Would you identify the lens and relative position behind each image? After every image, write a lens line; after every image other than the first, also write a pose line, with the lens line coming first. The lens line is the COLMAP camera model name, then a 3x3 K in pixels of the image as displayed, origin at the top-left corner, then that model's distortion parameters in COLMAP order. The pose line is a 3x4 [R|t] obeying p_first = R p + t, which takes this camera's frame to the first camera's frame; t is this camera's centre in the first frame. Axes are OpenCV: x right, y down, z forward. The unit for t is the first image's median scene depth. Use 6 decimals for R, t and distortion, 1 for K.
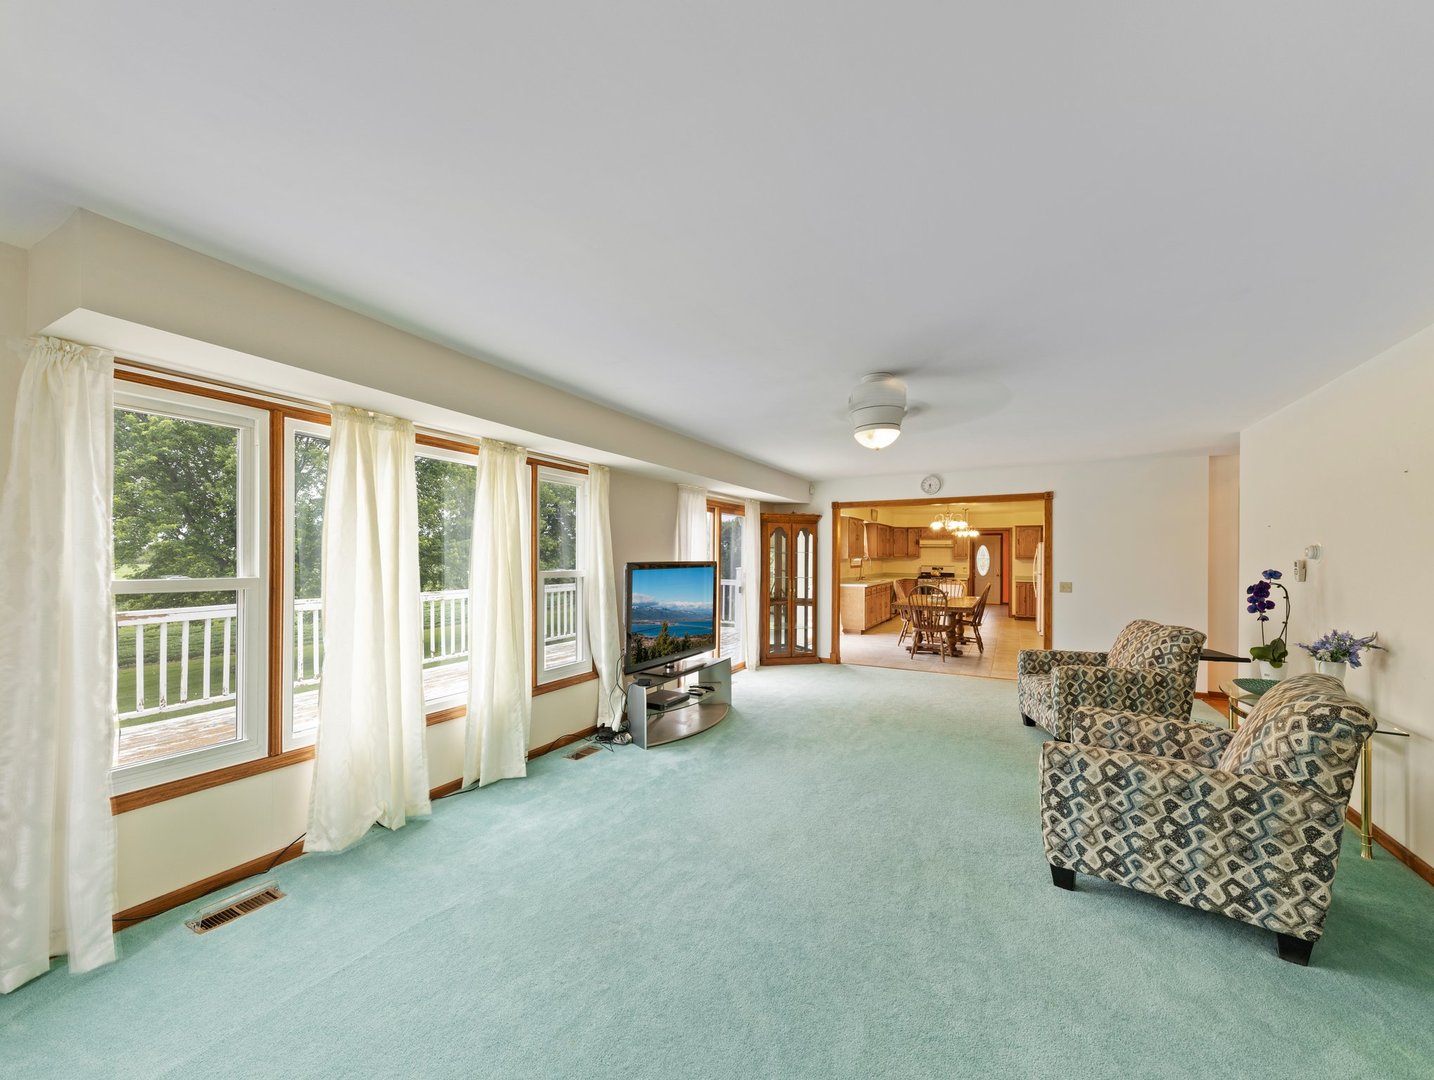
lens RADIAL K [[550.5, 0, 708.2], [0, 550.5, 554.6], [0, 0, 1]] dist [0.006082, -0.001241]
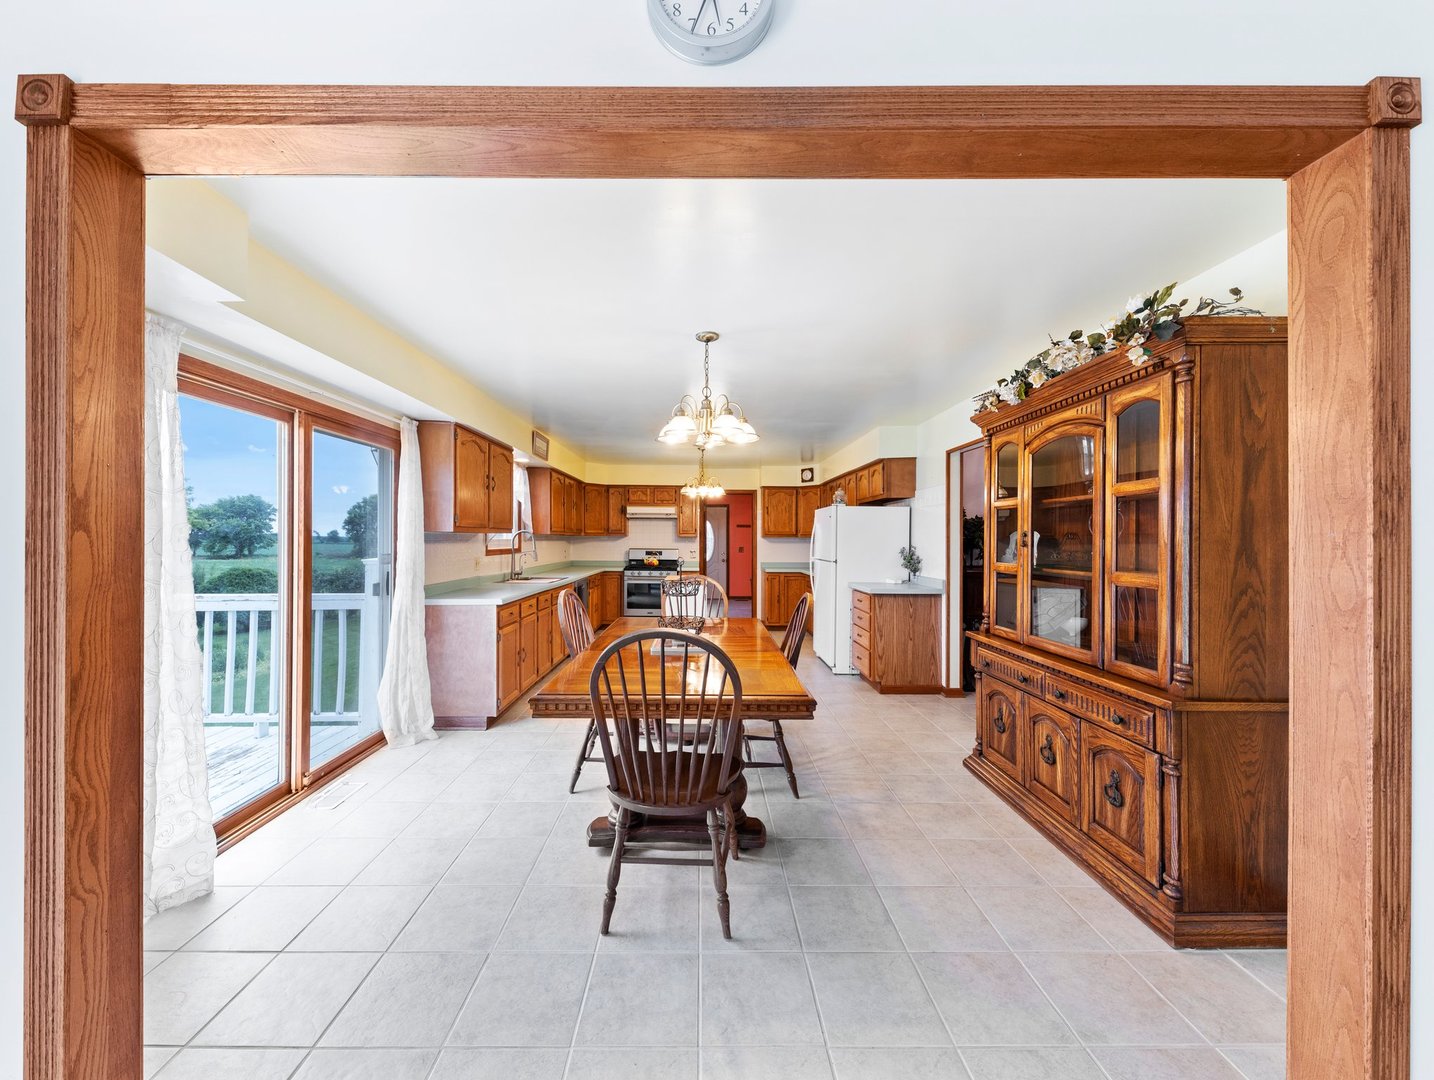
lens RADIAL K [[550.5, 0, 704.7], [0, 550.5, 539.0], [0, 0, 1]] dist [0.006082, -0.001241]
pose [[0.871574, -0.002040, 0.490259, 0.165167], [0.002380, 0.999997, -0.000070, 0.010004], [-0.490258, 0.001228, 0.871577, 0.439745]]
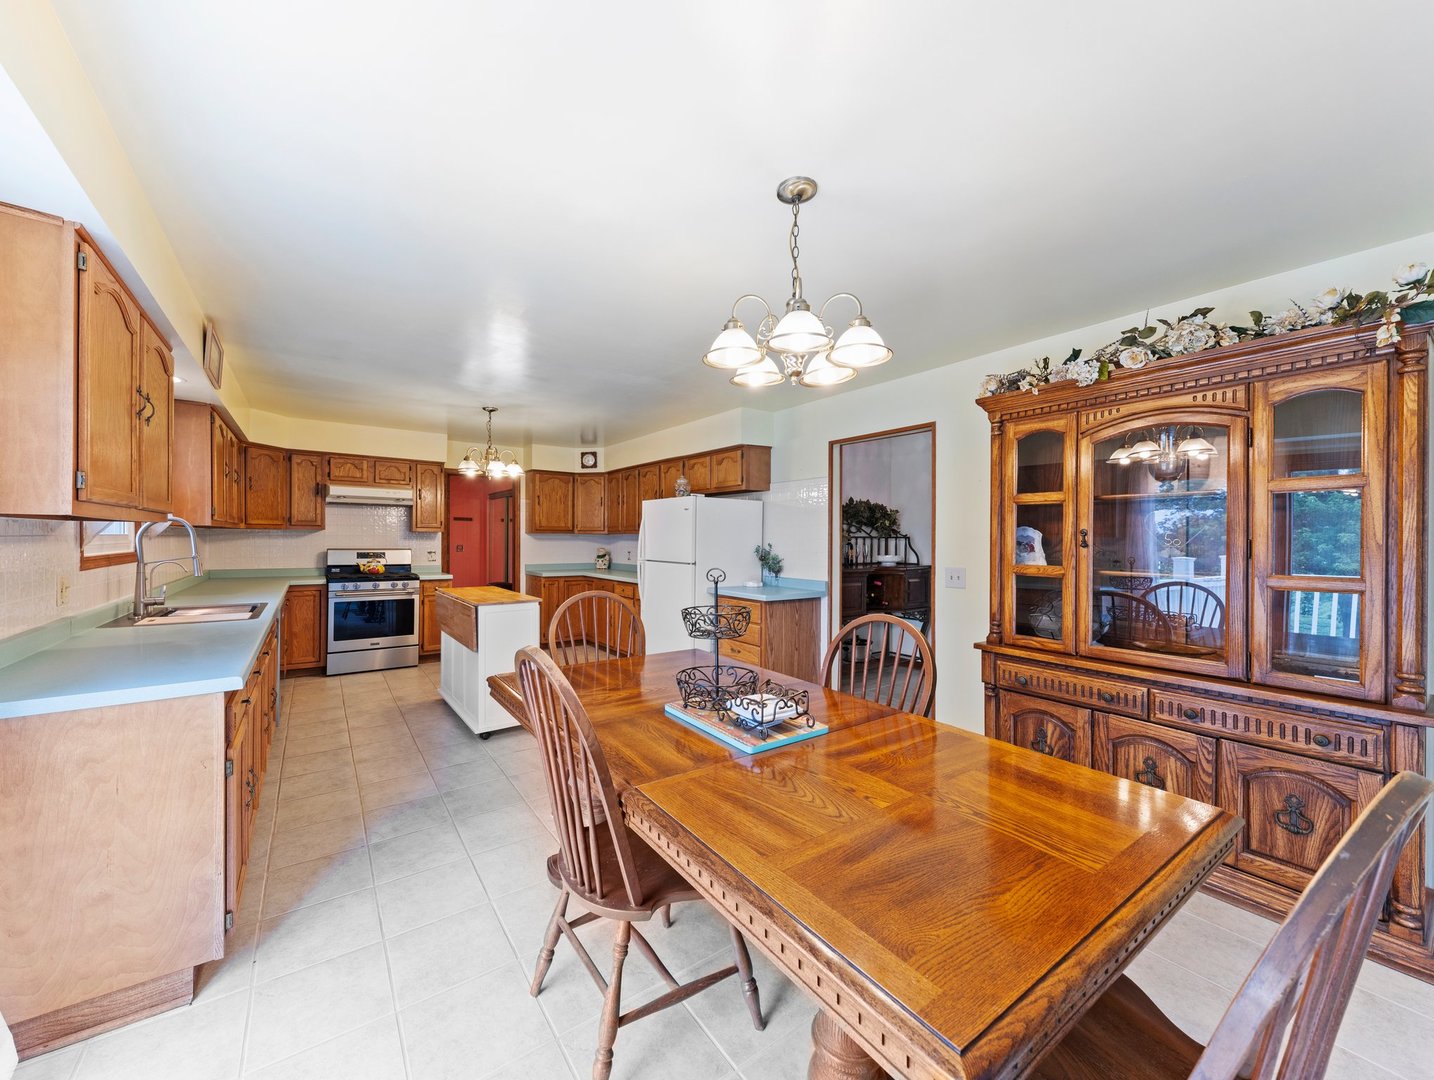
lens RADIAL K [[550.5, 0, 703.7], [0, 550.5, 536.3], [0, 0, 1]] dist [0.006082, -0.001241]
pose [[0.437565, -0.000519, 0.899187, 0.148299], [-0.002659, 0.999995, 0.001871, 0.009551], [-0.899183, -0.003209, 0.437562, 0.594472]]
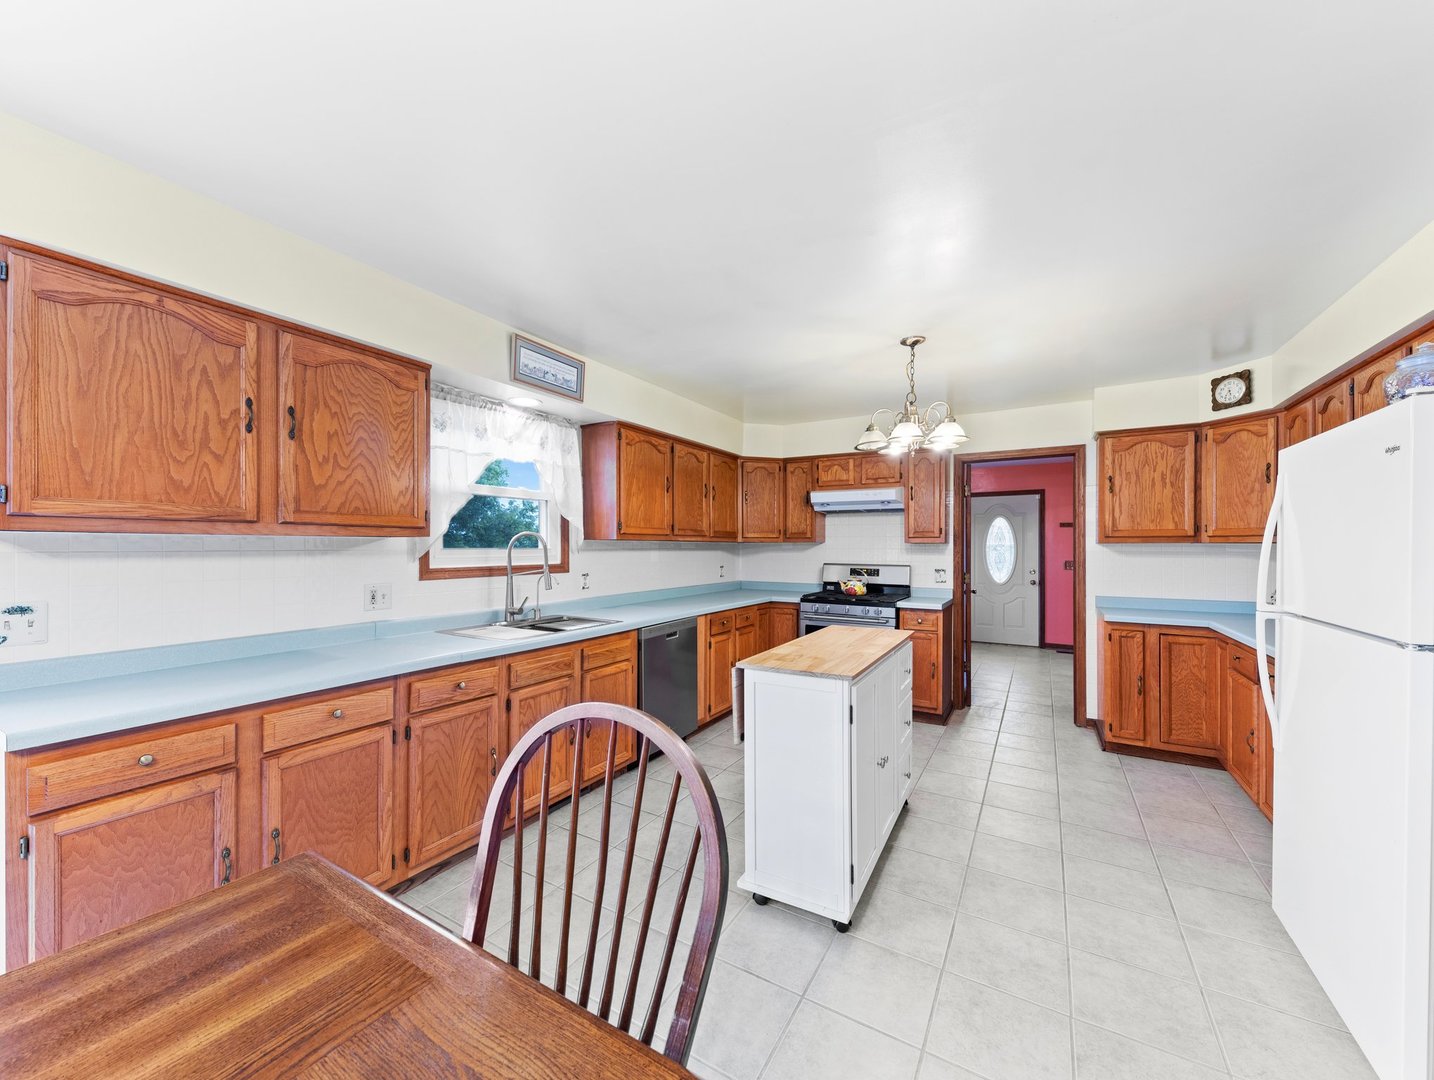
lens RADIAL K [[550.5, 0, 702.5], [0, 550.5, 549.1], [0, 0, 1]] dist [0.006082, -0.001241]
pose [[0.998866, -0.004205, -0.047427, 0.336093], [0.004264, 0.999990, 0.001150, 0.010120], [0.047421, -0.001351, 0.998874, 0.654285]]
